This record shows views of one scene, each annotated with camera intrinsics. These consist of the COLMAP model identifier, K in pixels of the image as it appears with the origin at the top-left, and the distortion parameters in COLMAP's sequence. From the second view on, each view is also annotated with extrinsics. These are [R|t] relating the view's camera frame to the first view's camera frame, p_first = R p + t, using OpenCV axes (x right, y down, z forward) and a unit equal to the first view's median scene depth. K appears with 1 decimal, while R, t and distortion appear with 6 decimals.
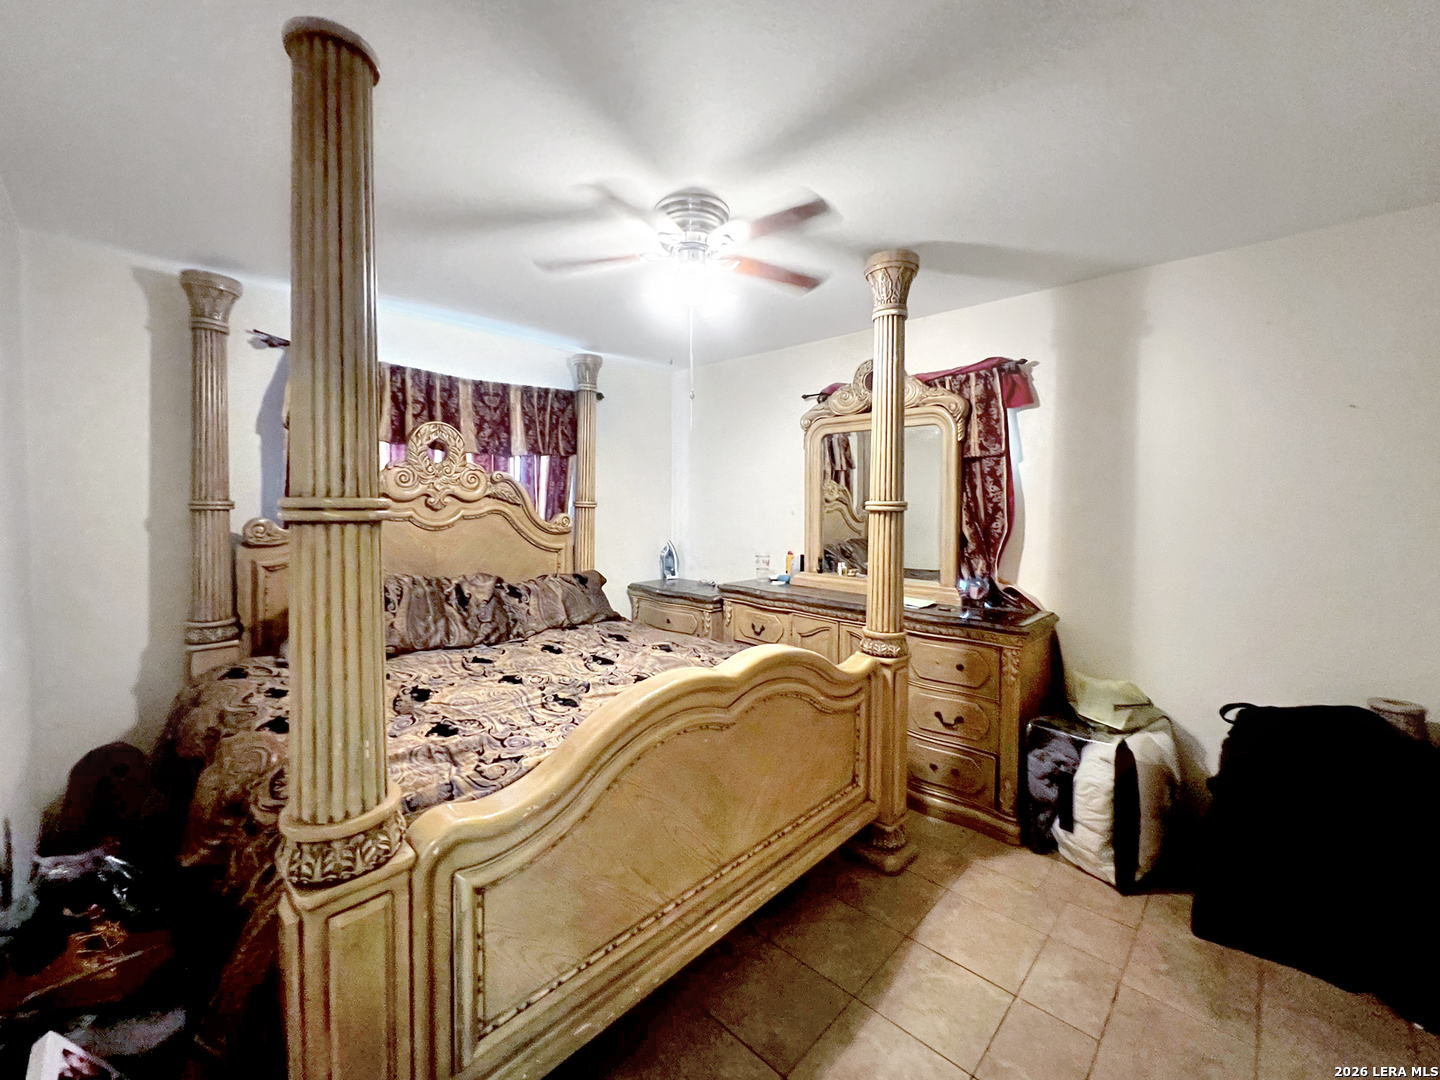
lens RADIAL K [[584.3, 0, 721.0], [0, 584.3, 535.0], [0, 0, 1]] dist [0.000759, 0.000200]
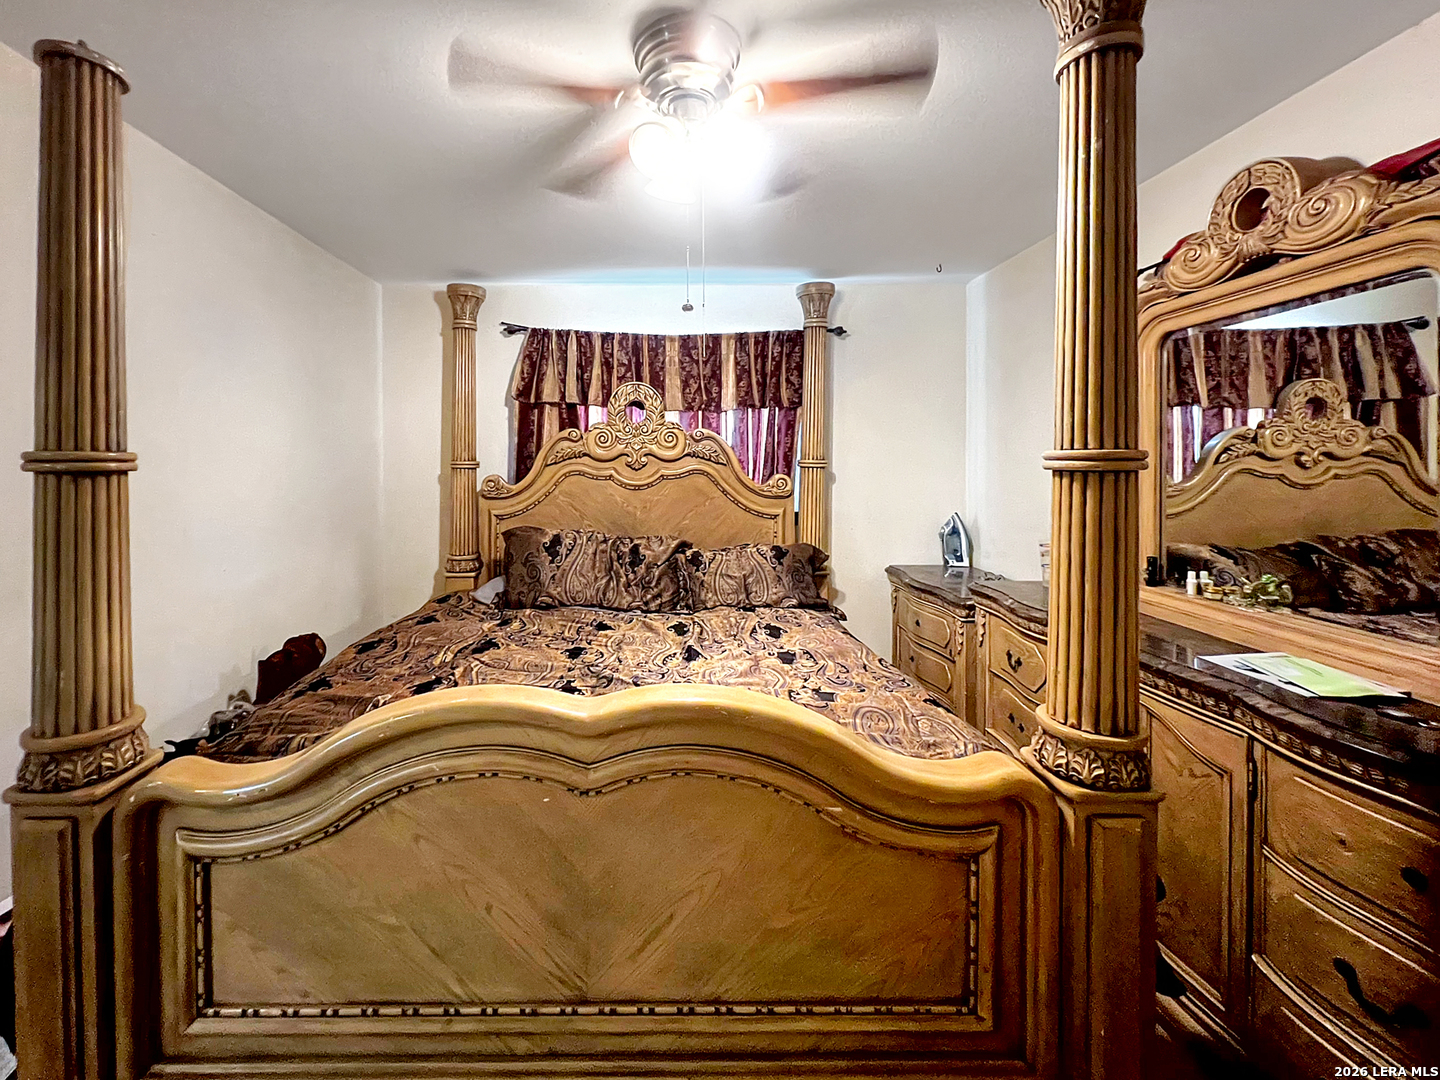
lens RADIAL K [[607.3, 0, 736.1], [0, 607.3, 483.8], [0, 0, 1]] dist [-0.001984, -0.000236]
pose [[0.693240, 0.017648, -0.720491, 0.363206], [-0.037235, 0.999242, -0.011350, -0.011415], [0.719744, 0.034696, 0.693372, 0.373160]]
